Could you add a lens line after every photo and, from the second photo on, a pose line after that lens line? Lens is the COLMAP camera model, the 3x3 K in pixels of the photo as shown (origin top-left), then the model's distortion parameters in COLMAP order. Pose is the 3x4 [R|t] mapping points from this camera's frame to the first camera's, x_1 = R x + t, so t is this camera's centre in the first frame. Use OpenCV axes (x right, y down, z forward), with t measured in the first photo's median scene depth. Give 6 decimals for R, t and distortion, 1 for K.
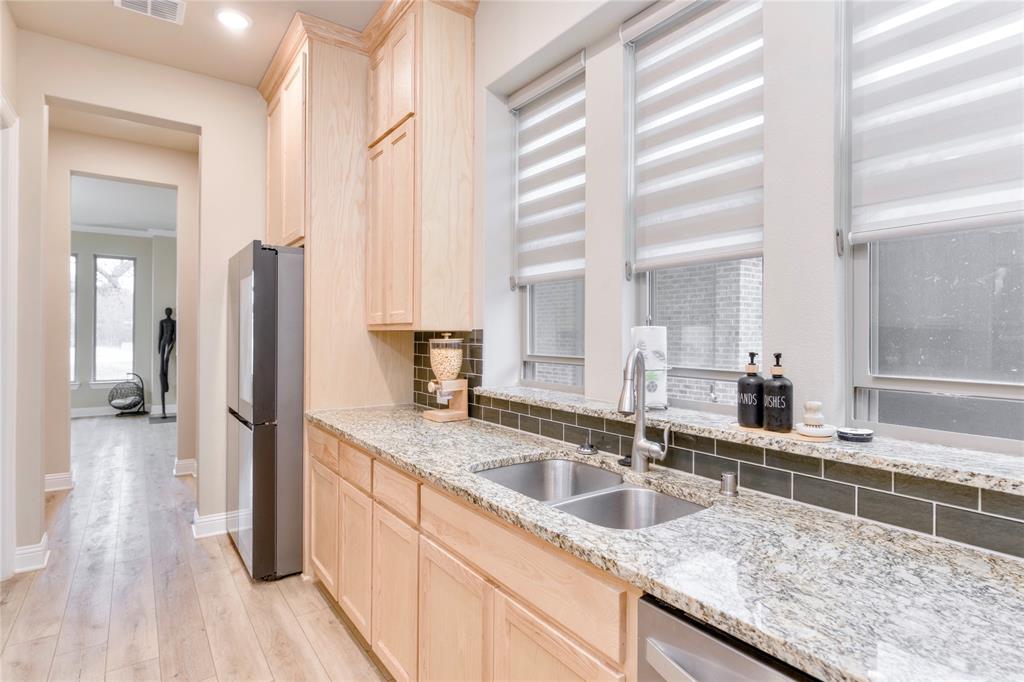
lens RADIAL K [[534.0, 0, 512.0], [0, 534.0, 341.0], [0, 0, 1]] dist [-0.002291, -0.000181]
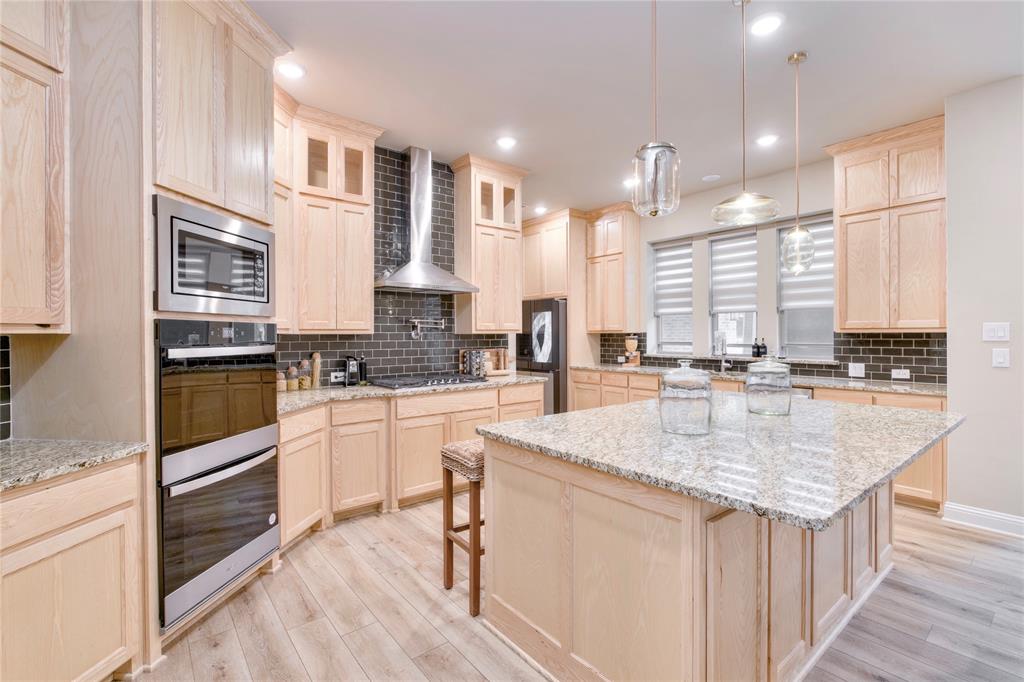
lens RADIAL K [[467.2, 0, 512.0], [0, 467.2, 341.0], [0, 0, 1]] dist [-0.009049, -0.000350]
pose [[0.997958, -0.003538, 0.063774, -0.870397], [0.003680, 0.999991, -0.002105, 0.023566], [-0.063766, 0.002335, 0.997962, -1.284694]]
